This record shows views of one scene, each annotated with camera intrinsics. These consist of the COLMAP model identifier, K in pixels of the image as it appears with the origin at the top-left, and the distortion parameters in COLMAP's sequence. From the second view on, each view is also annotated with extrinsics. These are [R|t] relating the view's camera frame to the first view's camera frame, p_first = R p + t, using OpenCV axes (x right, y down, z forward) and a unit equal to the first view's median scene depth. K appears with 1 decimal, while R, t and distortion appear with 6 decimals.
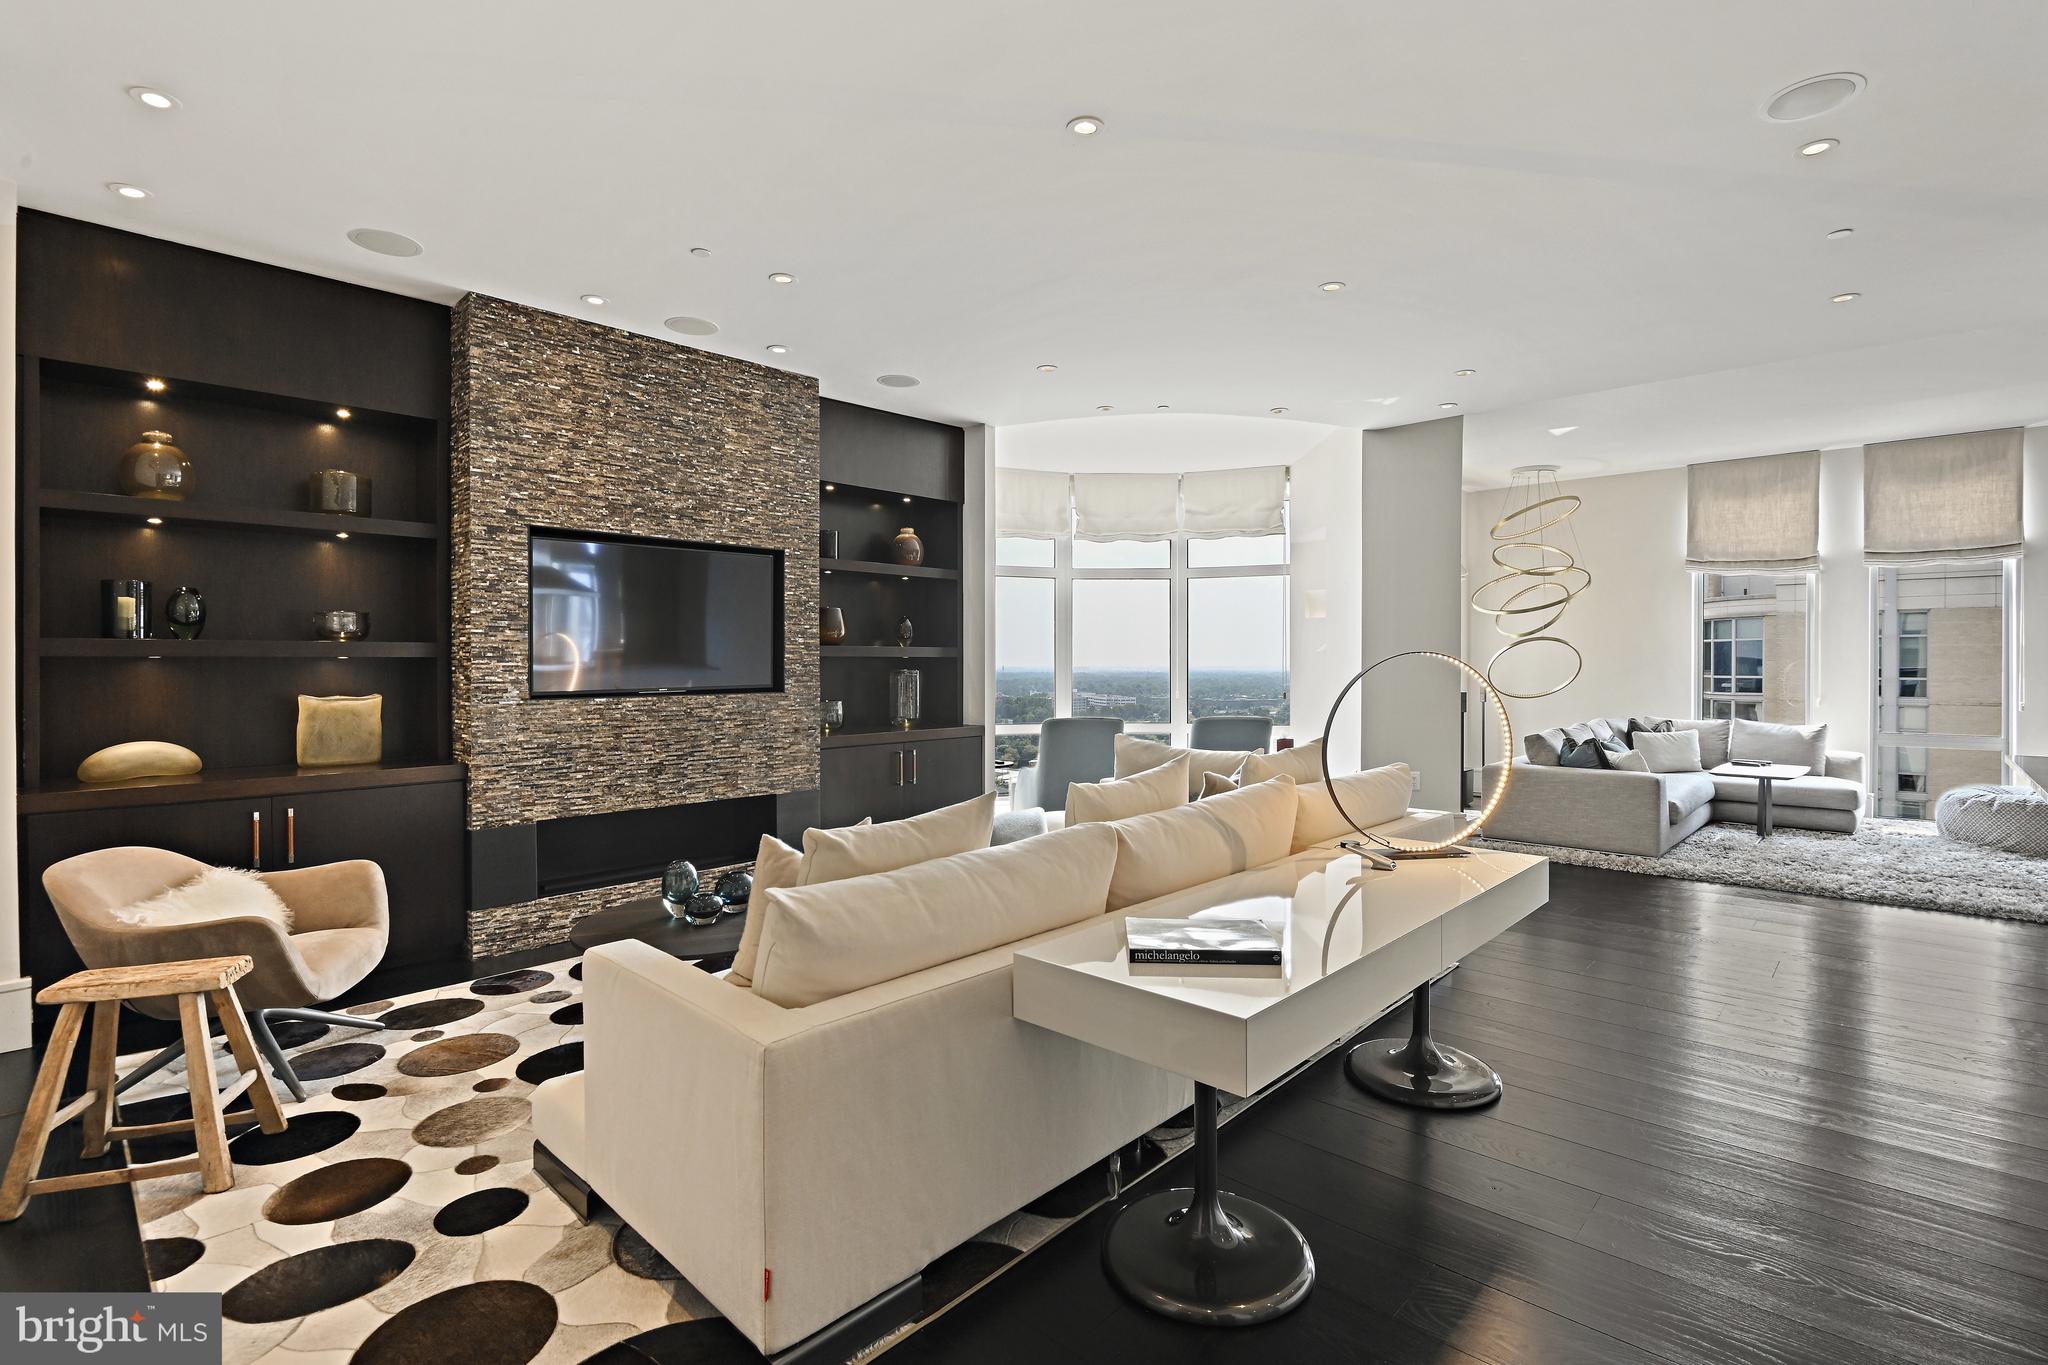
lens RADIAL K [[956.5, 0, 1027.4], [0, 956.5, 667.4], [0, 0, 1]] dist [-0.002928, -0.011352]
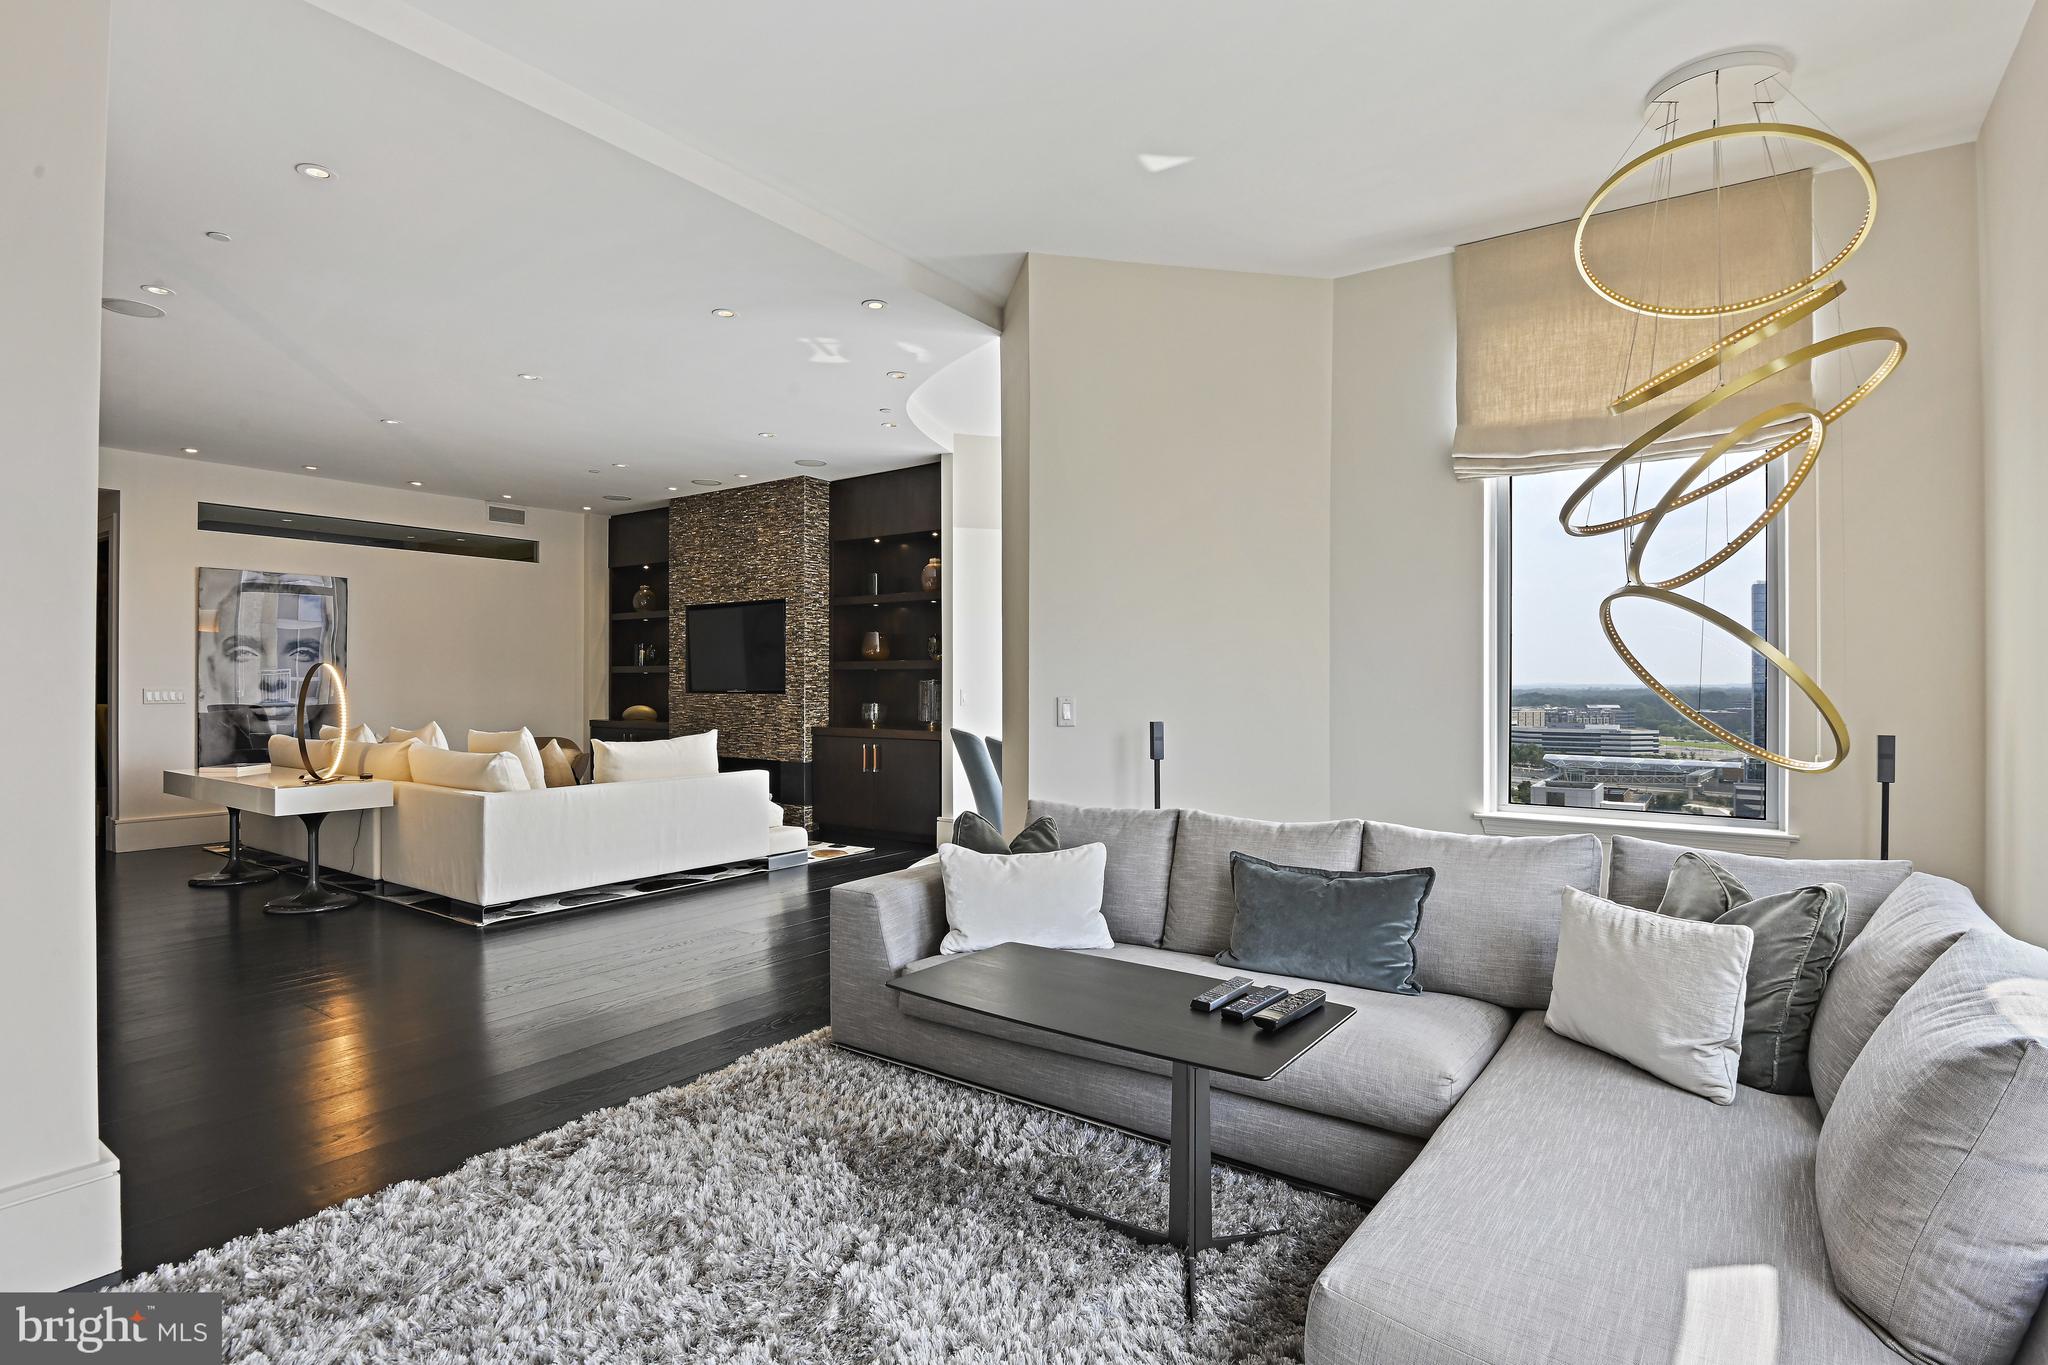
lens RADIAL K [[1021.1, 0, 1022.5], [0, 1021.1, 676.5], [0, 0, 1]] dist [-0.002170, -0.016695]
pose [[0.135115, -0.004549, -0.990819, 1.526517], [-0.006071, 0.999967, -0.005419, 0.006023], [0.990811, 0.006747, 0.135083, 1.276142]]
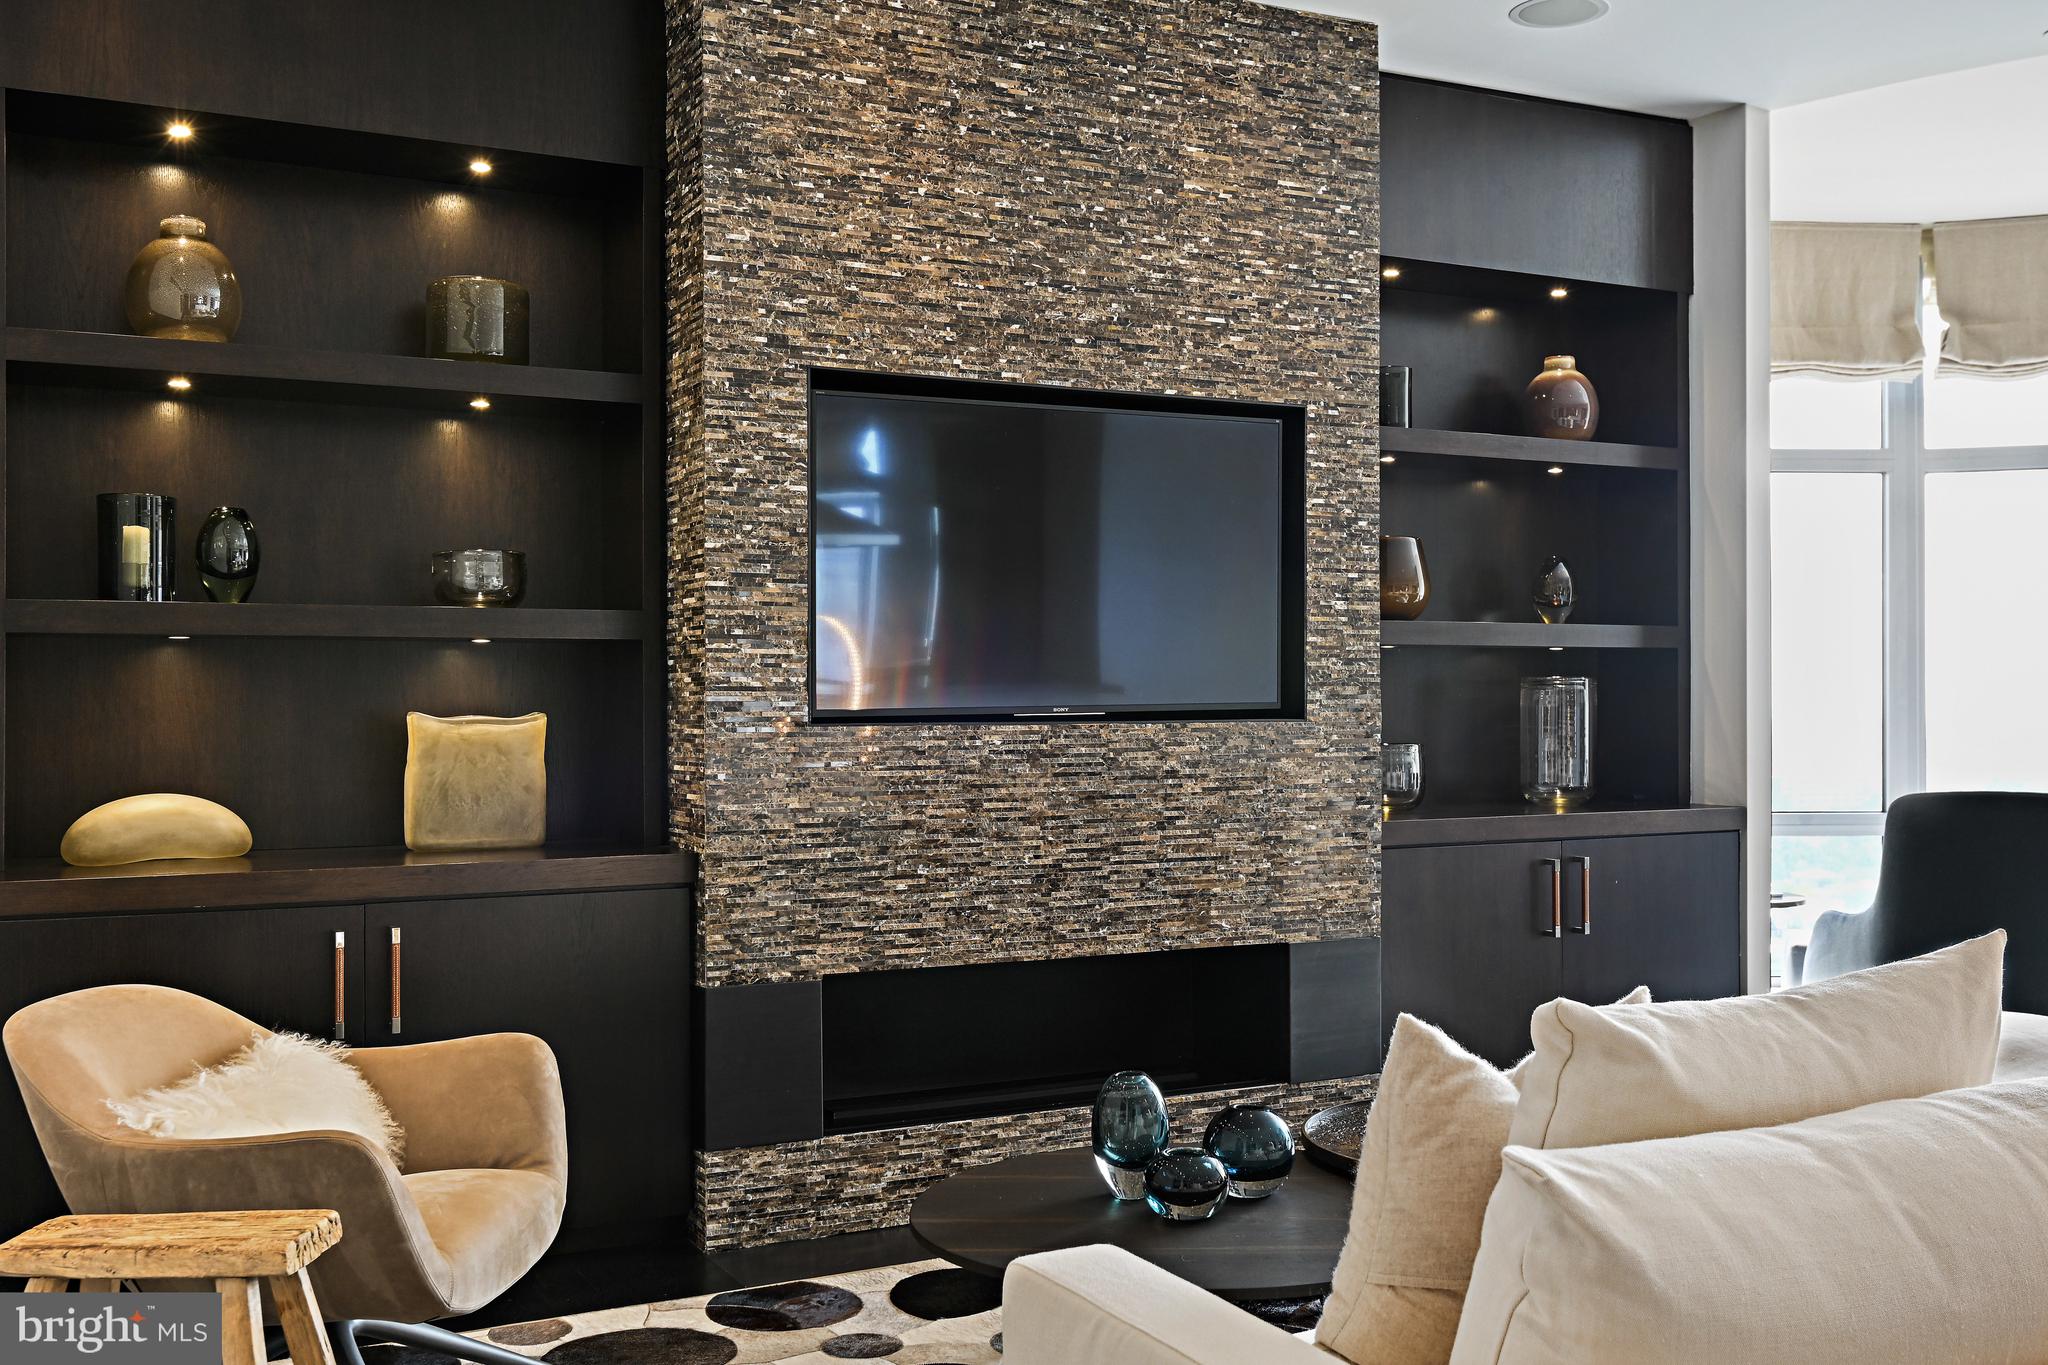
lens RADIAL K [[1978.1, 0, 1033.4], [0, 1978.1, 693.5], [0, 0, 1]] dist [0.008771, -0.015378]
pose [[0.944263, -0.002023, -0.329187, -0.074096], [-0.000247, 0.999976, -0.006856, 0.022350], [0.329193, 0.006555, 0.944240, 0.077063]]
